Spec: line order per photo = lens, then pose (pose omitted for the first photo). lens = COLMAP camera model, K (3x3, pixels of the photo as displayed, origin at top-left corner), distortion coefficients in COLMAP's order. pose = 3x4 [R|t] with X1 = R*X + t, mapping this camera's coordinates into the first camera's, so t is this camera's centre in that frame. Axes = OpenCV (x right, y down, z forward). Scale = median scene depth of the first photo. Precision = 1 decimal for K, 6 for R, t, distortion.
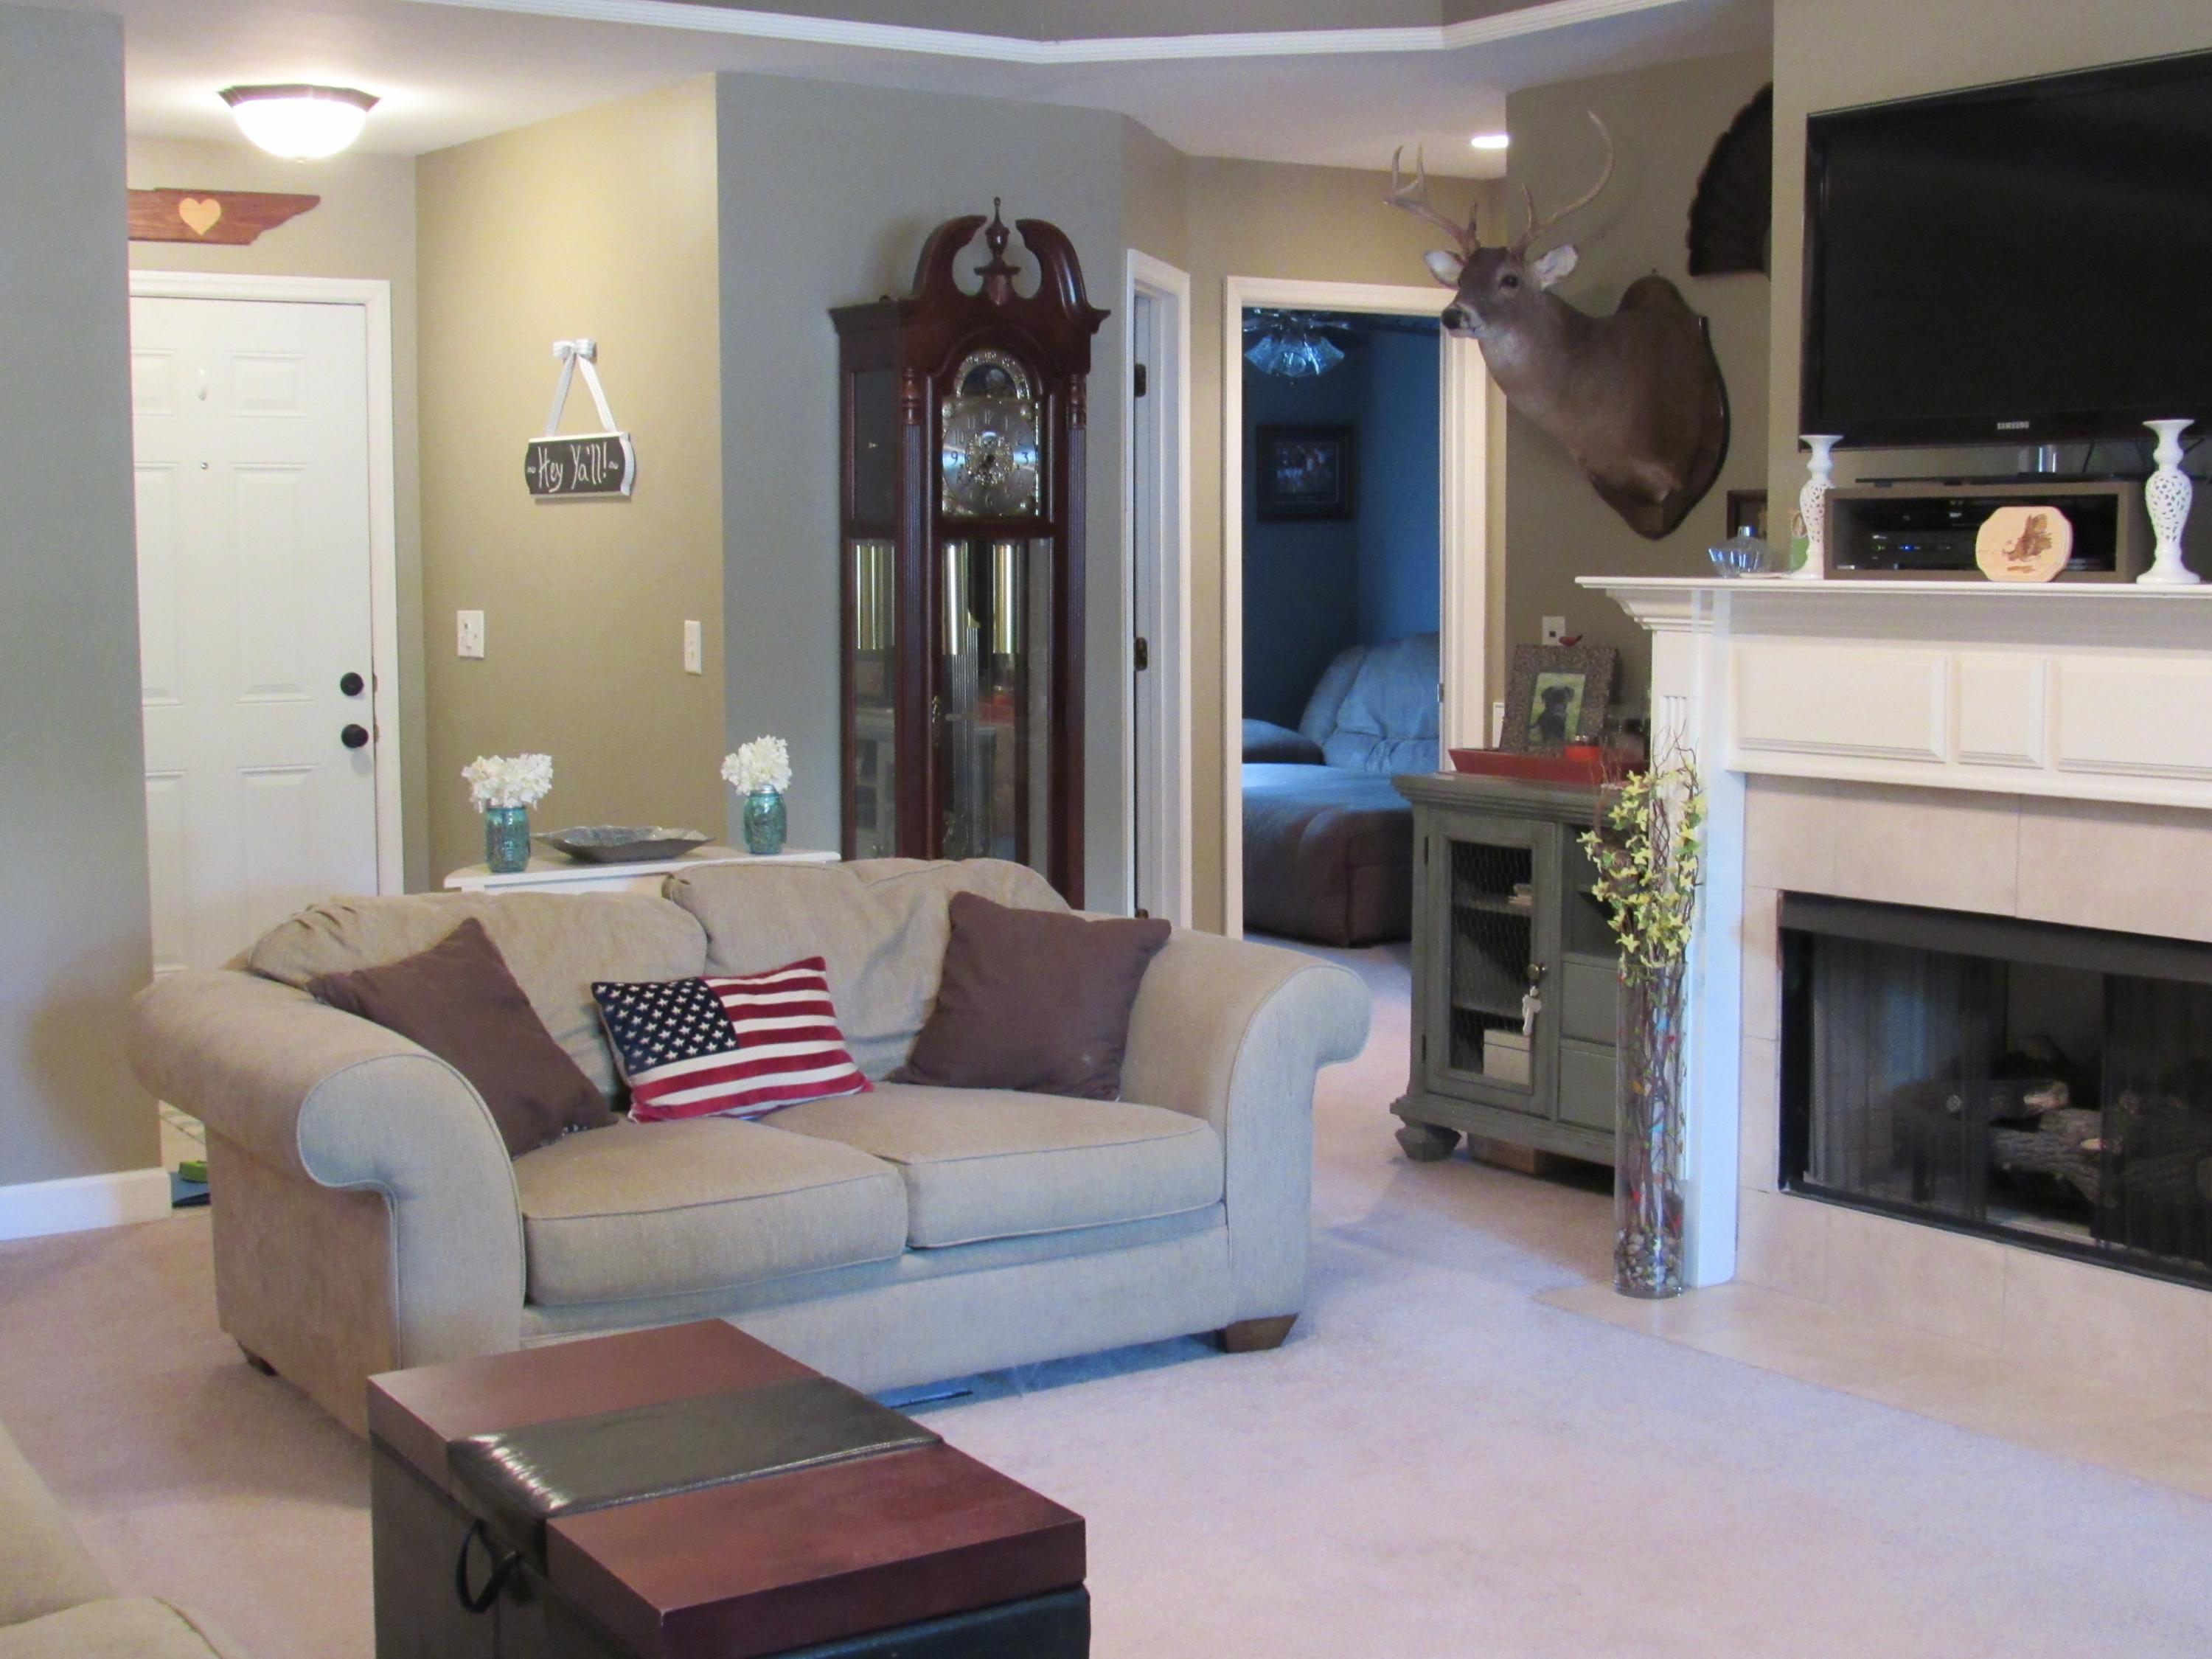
lens RADIAL K [[2955.0, 0, 1106.1], [0, 2955.0, 843.5], [0, 0, 1]] dist [-0.065166, 0.000000]
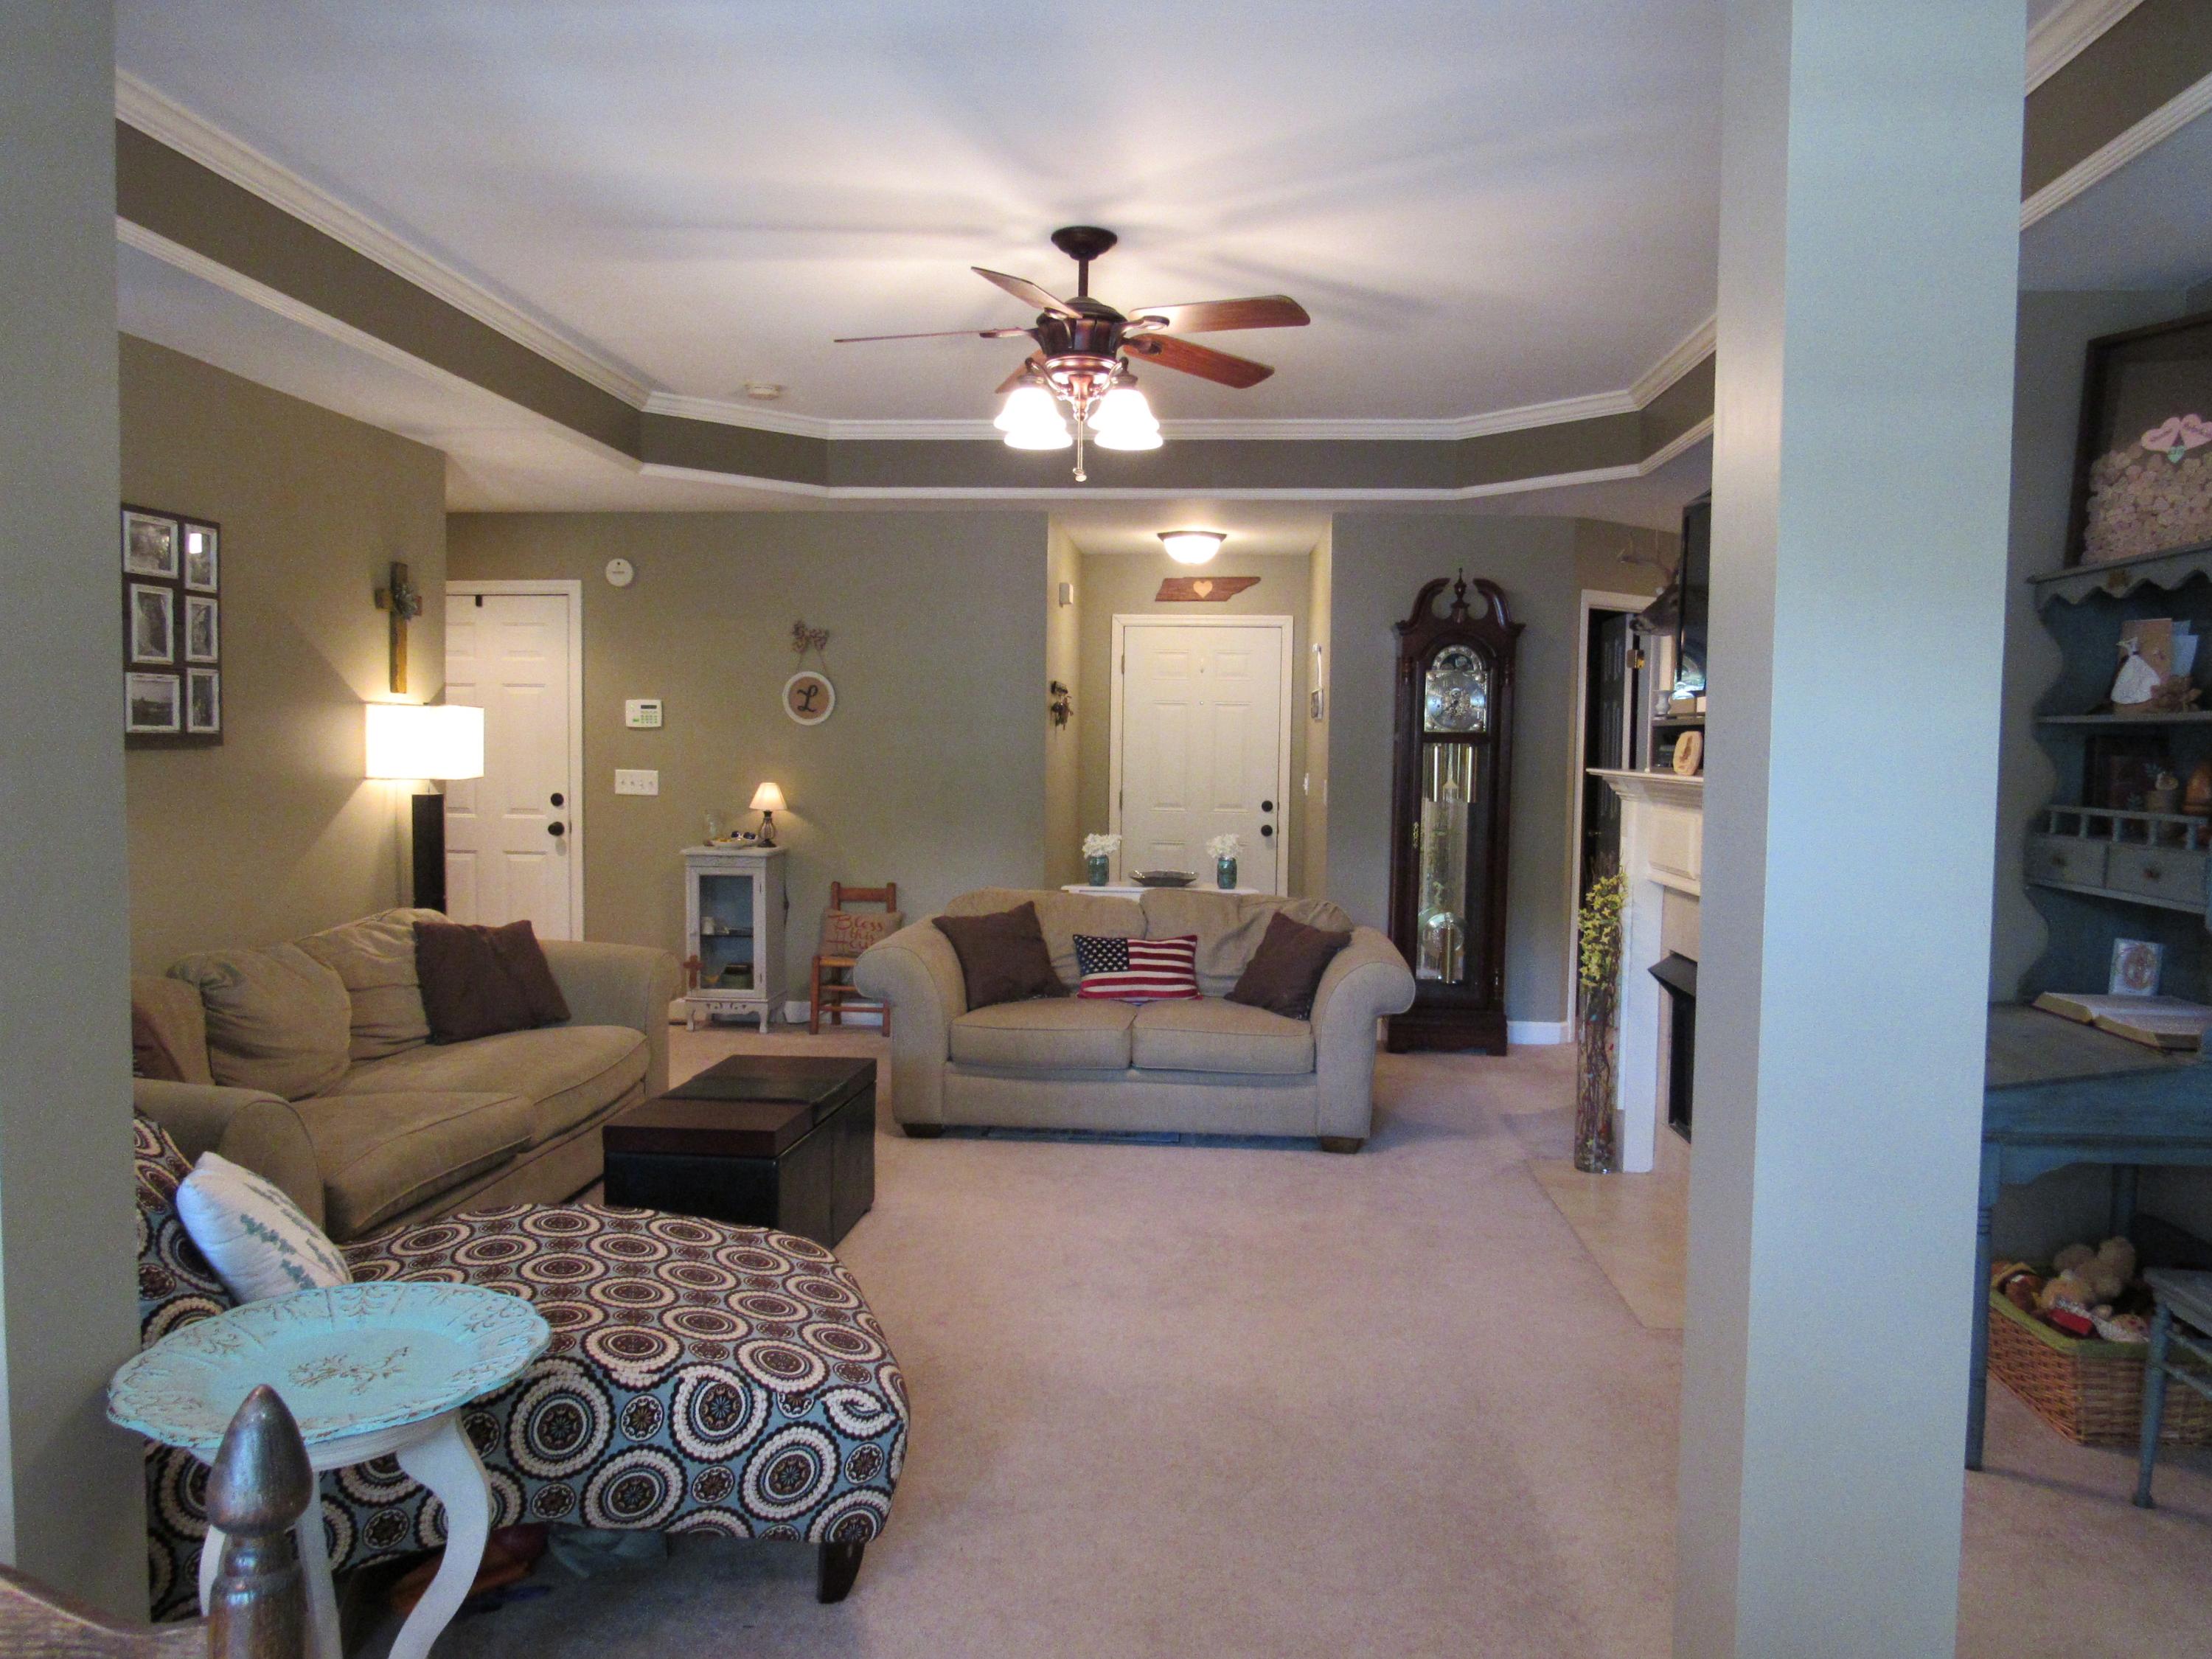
lens RADIAL K [[1589.5, 0, 1108.3], [0, 1589.5, 835.5], [0, 0, 1]] dist [-0.016363, 0.002180]
pose [[0.774925, 0.053571, -0.629778, 0.554184], [-0.079589, 0.996741, -0.013146, -0.013039], [0.627022, 0.060311, 0.776664, 0.060845]]
